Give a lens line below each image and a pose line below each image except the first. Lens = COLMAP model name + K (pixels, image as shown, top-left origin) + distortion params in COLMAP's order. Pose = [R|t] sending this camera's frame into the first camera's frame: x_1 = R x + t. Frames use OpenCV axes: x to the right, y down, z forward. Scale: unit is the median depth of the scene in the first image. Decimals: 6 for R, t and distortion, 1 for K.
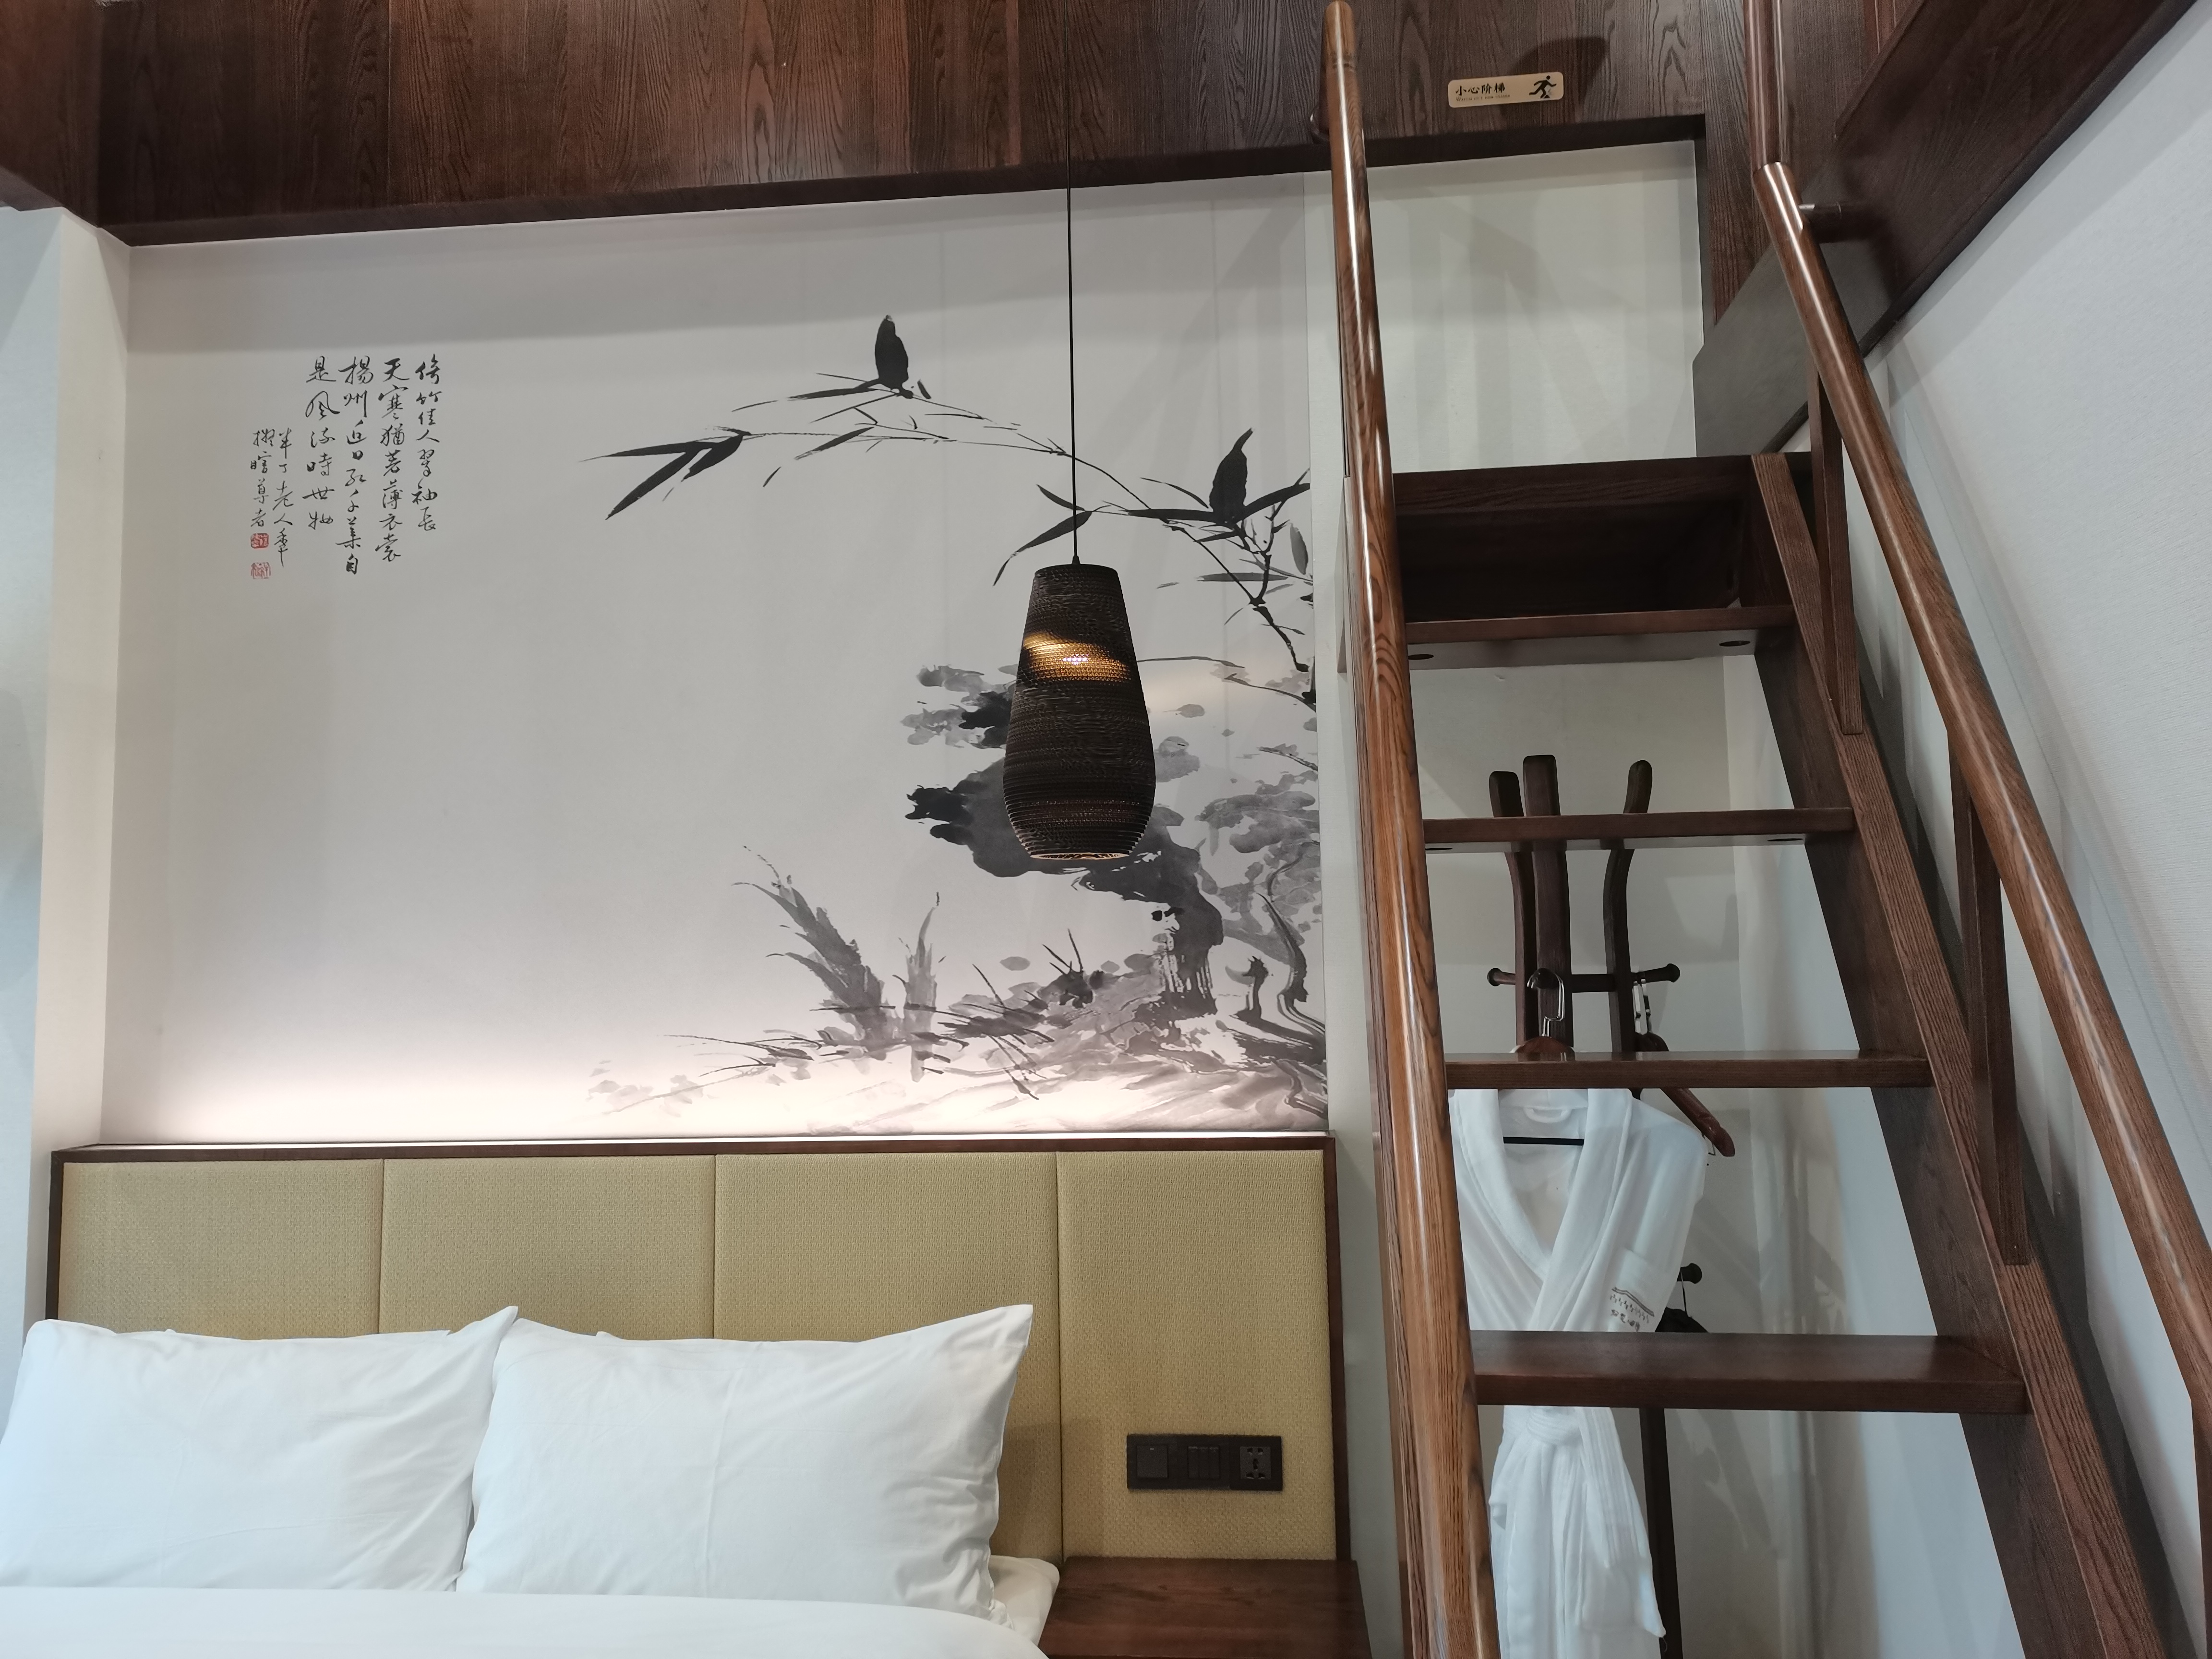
lens RADIAL K [[1649.3, 0, 1106.0], [0, 1649.3, 829.5], [0, 0, 1]] dist [0.069085, -0.089177]
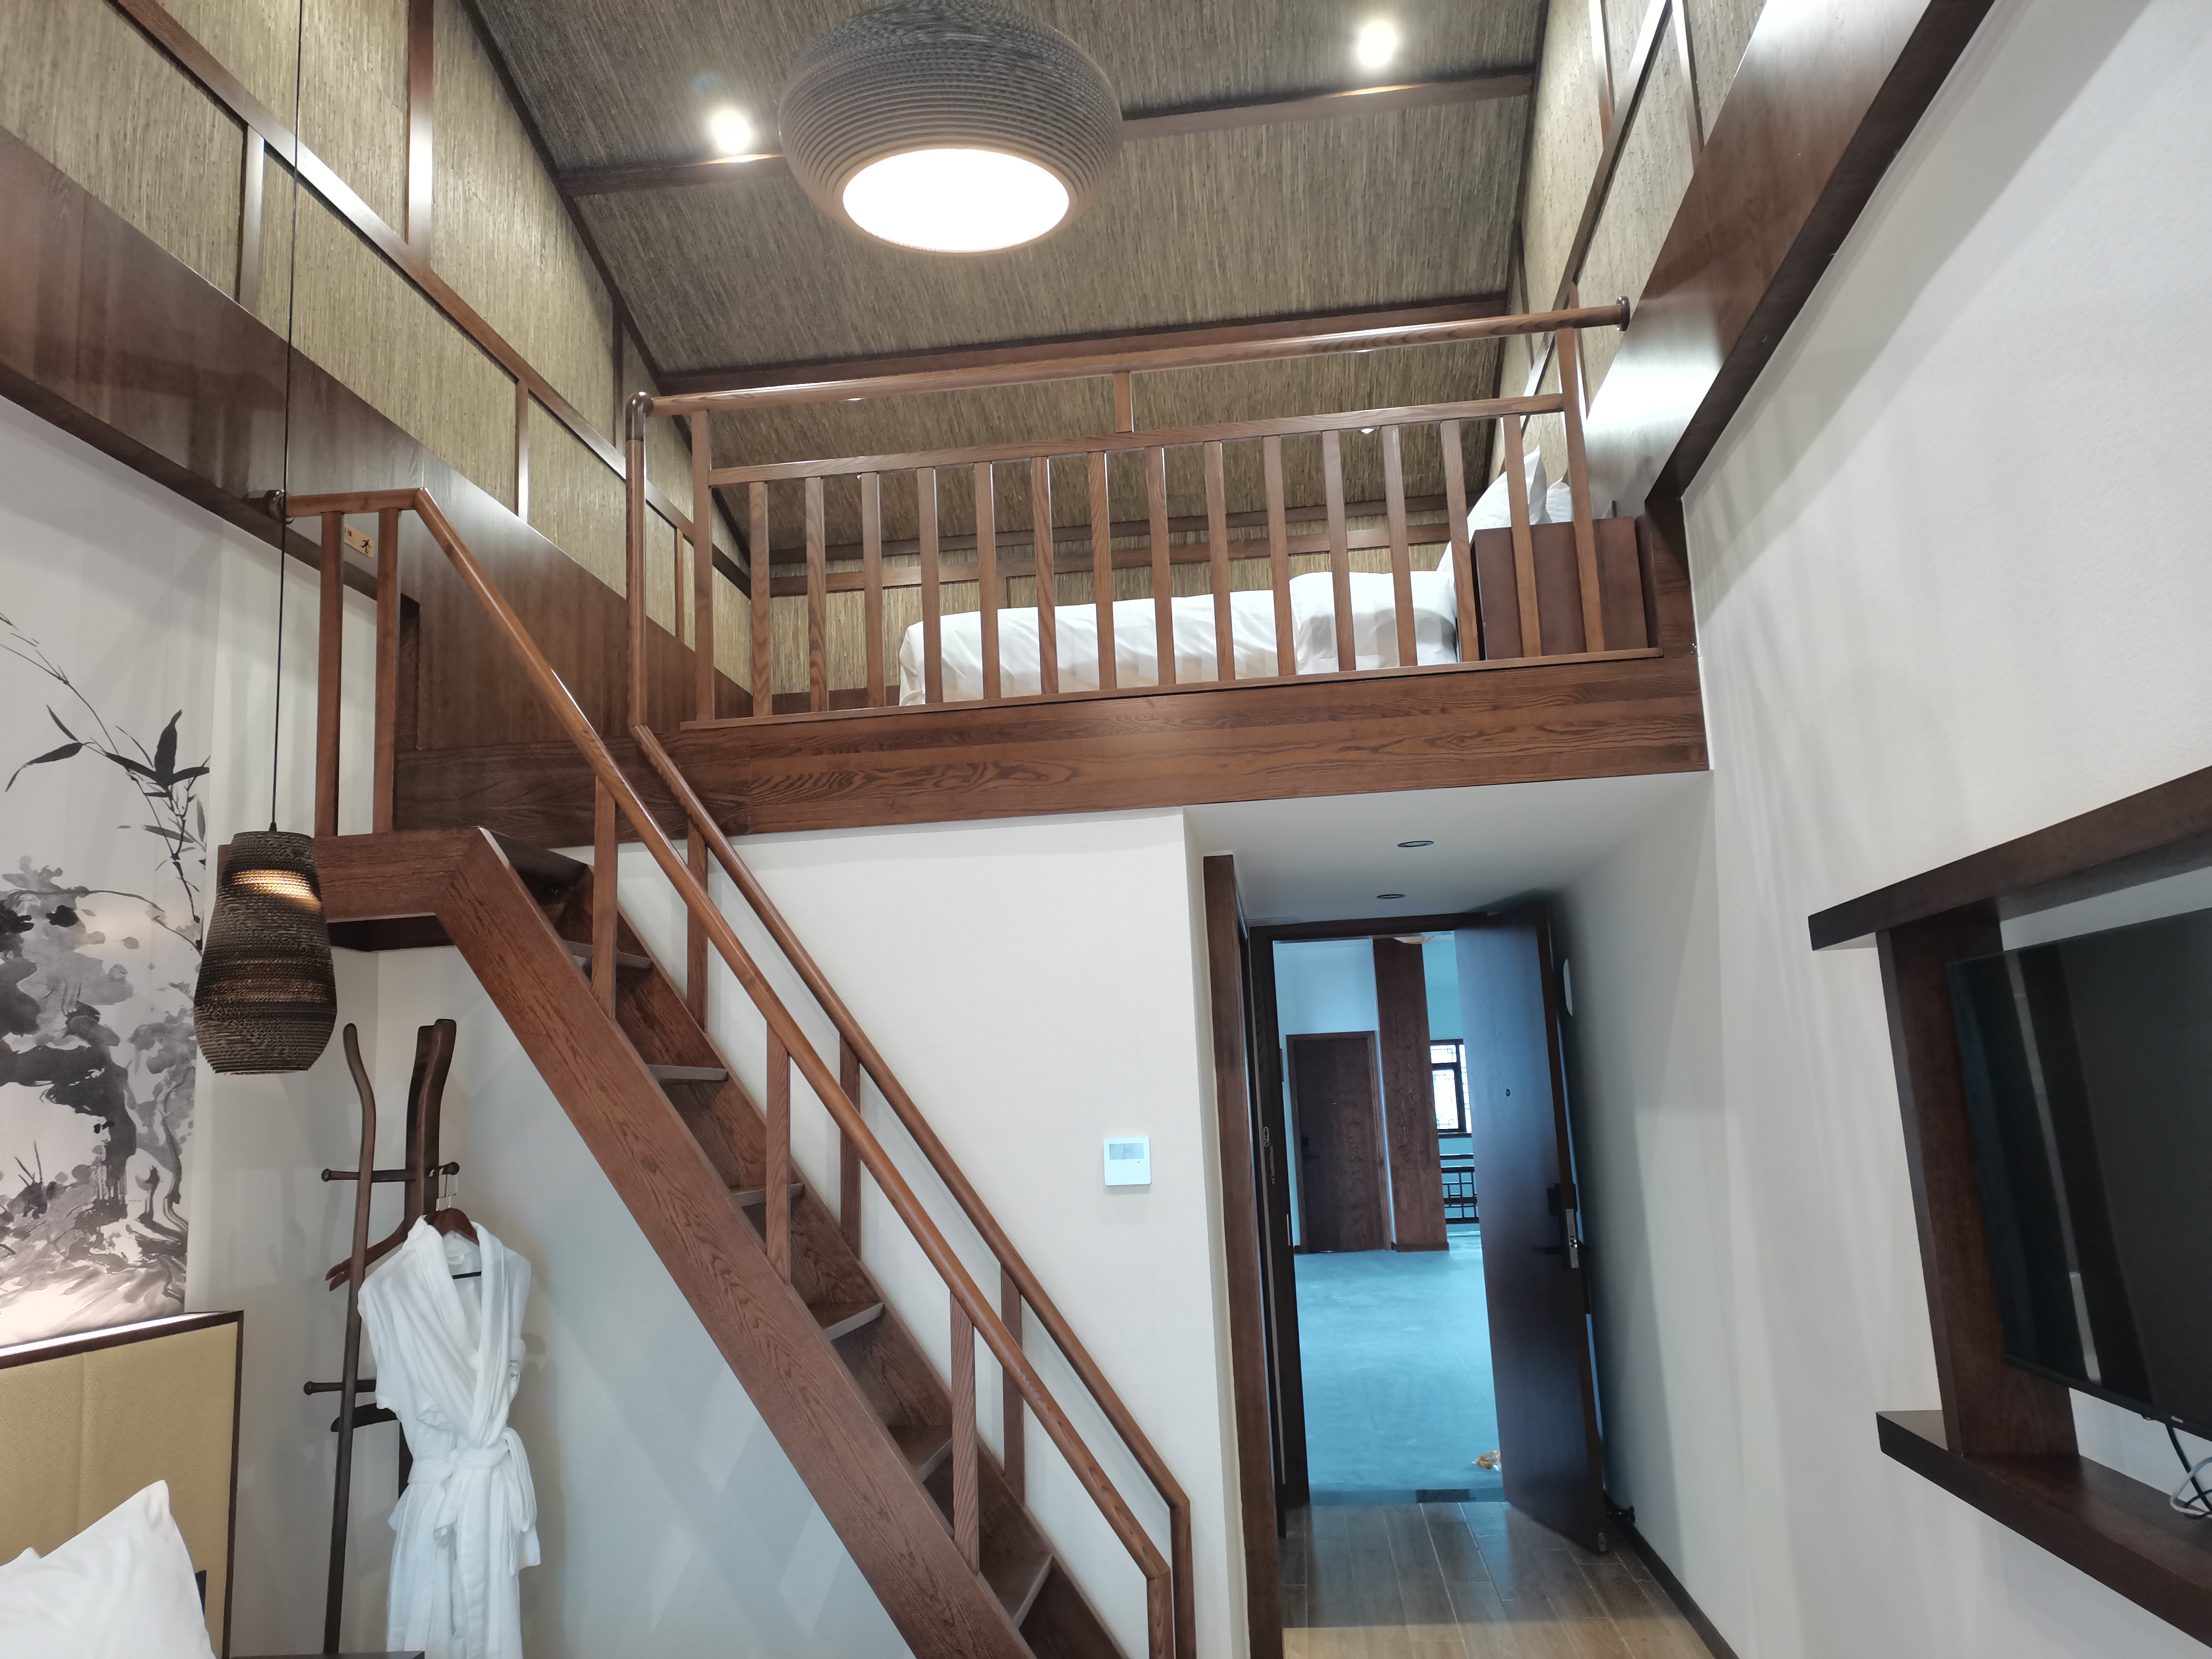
lens RADIAL K [[1649.3, 0, 1106.0], [0, 1649.3, 829.5], [0, 0, 1]] dist [0.069085, -0.089177]
pose [[0.002018, 0.187058, 0.982347, -1.084502], [-0.036289, 0.981715, -0.186863, 0.040556], [-0.999339, -0.035271, 0.008769, 0.335744]]
